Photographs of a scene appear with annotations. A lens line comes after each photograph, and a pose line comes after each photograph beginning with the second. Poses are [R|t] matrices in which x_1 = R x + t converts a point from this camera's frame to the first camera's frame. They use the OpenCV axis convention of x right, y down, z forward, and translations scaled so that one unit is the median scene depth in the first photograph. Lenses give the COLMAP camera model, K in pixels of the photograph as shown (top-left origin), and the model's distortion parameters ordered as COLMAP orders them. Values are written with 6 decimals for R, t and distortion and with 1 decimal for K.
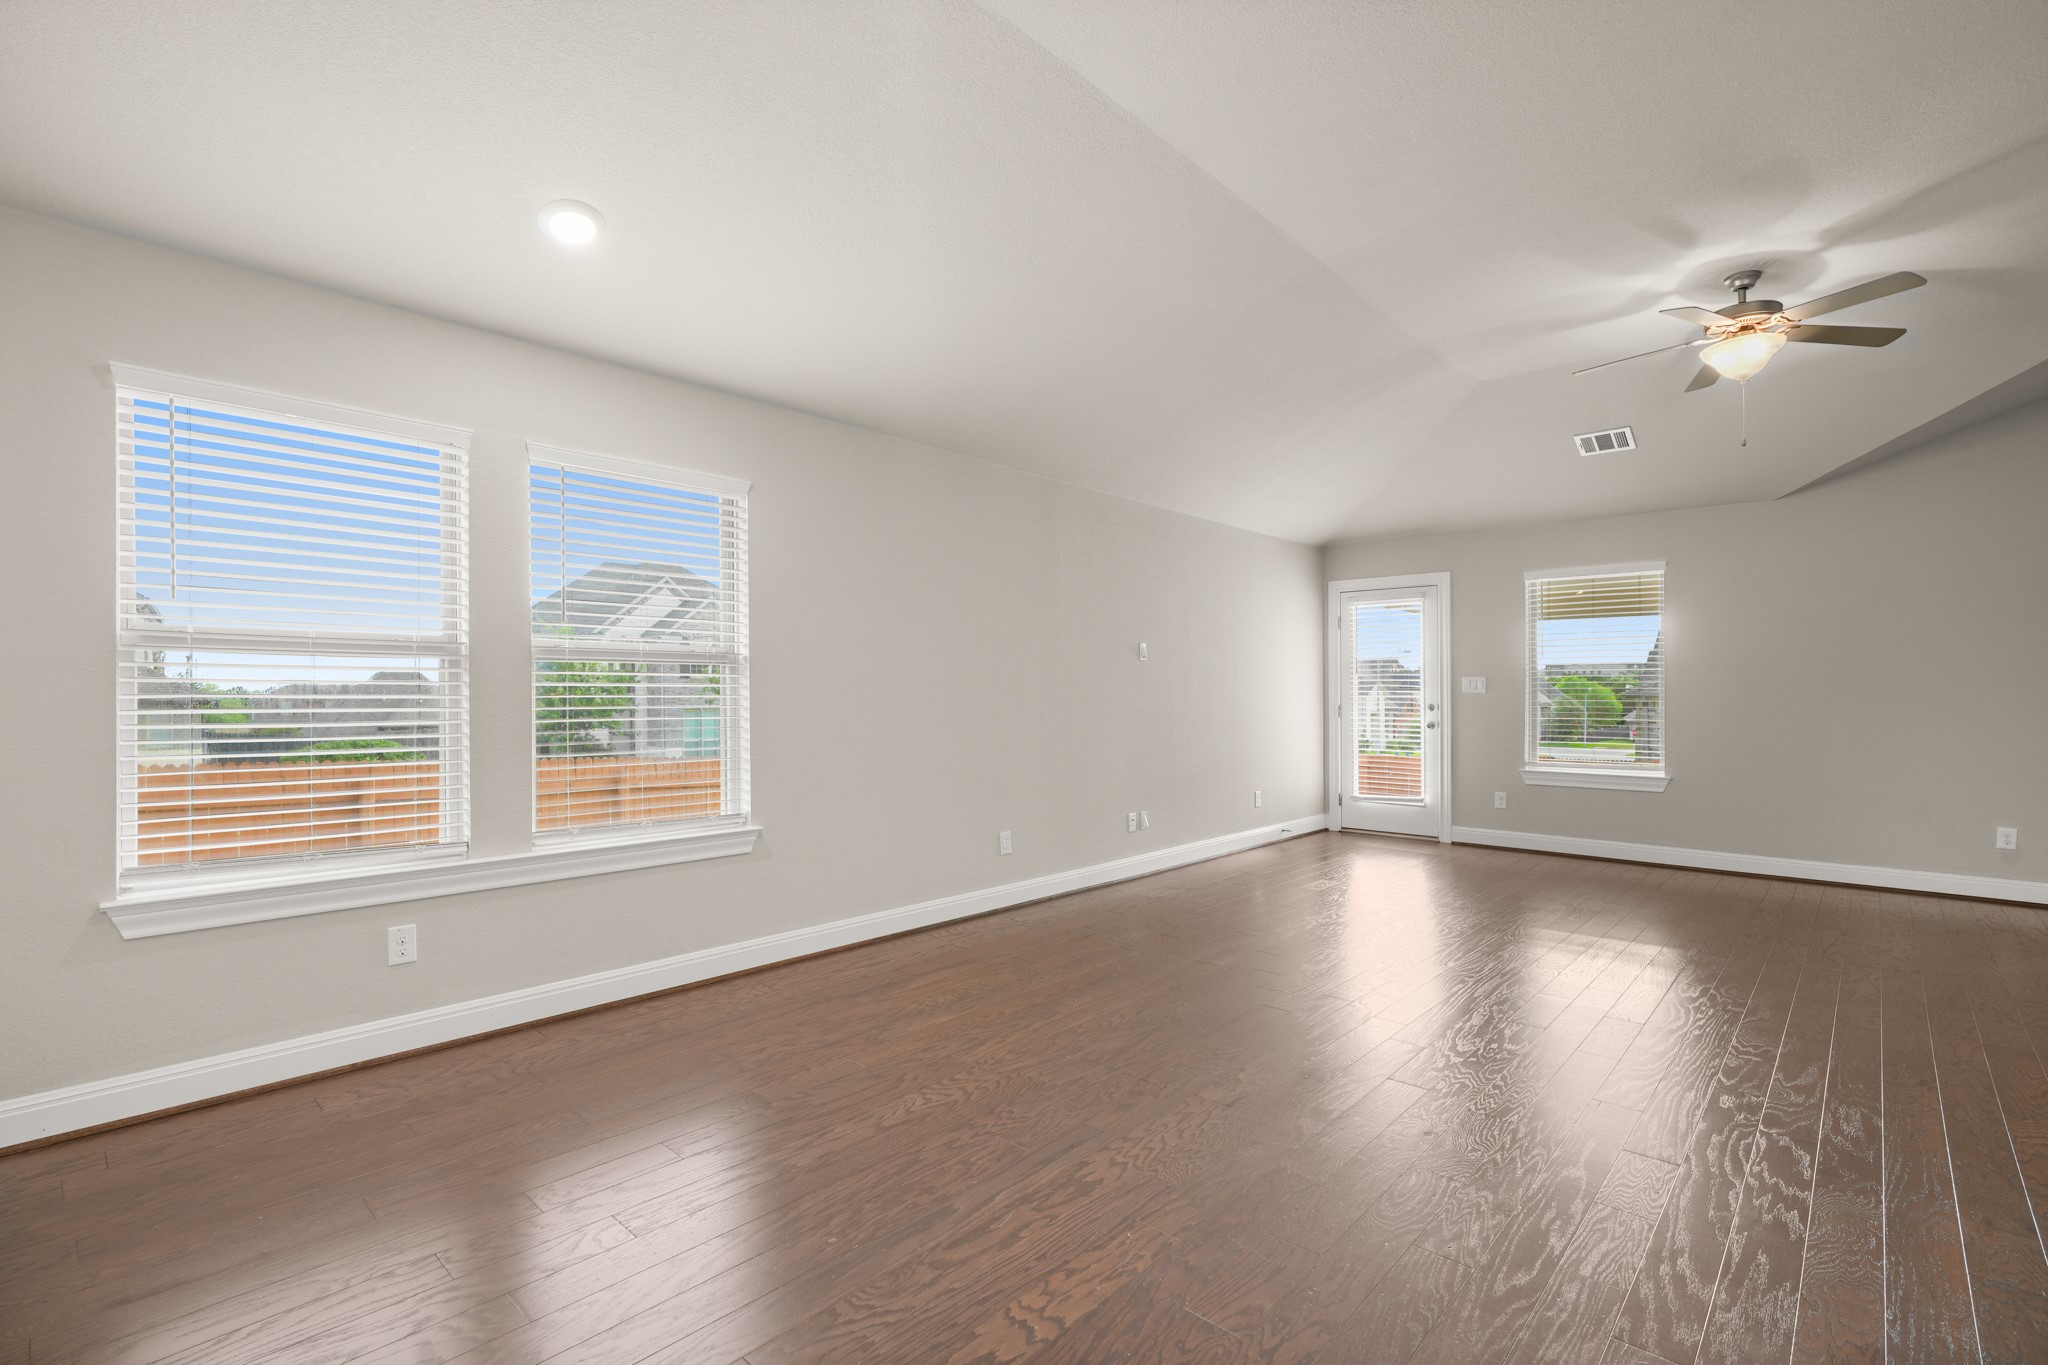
lens RADIAL K [[961.9, 0, 1010.2], [0, 961.9, 687.7], [0, 0, 1]] dist [-0.017335, 0.001511]
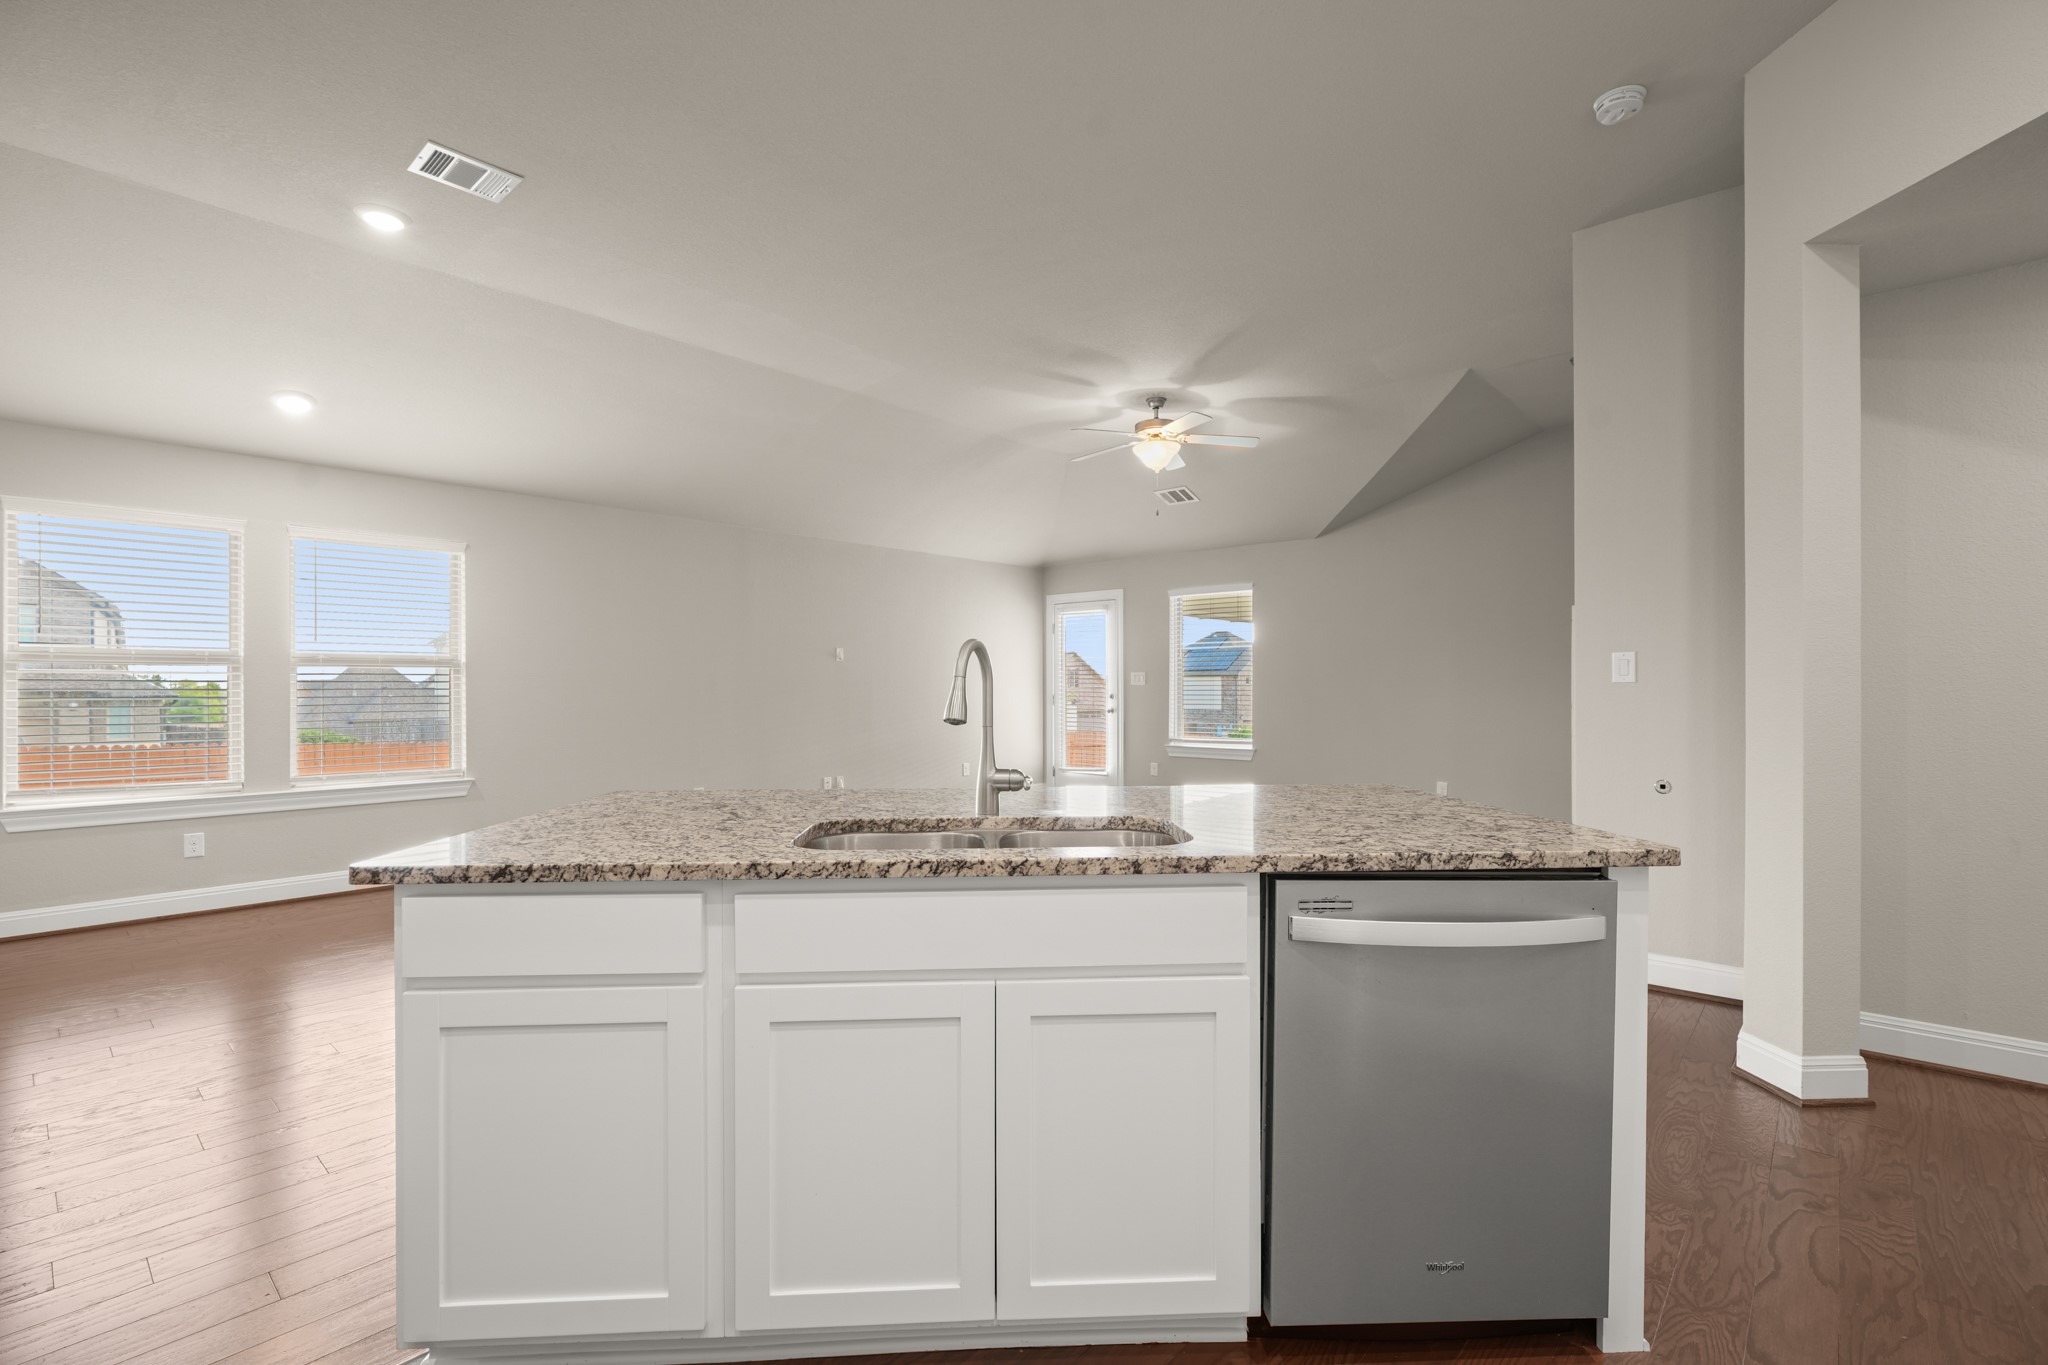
lens RADIAL K [[961.9, 0, 1031.2], [0, 961.9, 679.6], [0, 0, 1]] dist [-0.017335, 0.001511]
pose [[0.999662, -0.002758, 0.025870, 0.546114], [0.002756, 0.999996, 0.000123, -0.003876], [-0.025870, -0.000052, 0.999665, -0.473112]]
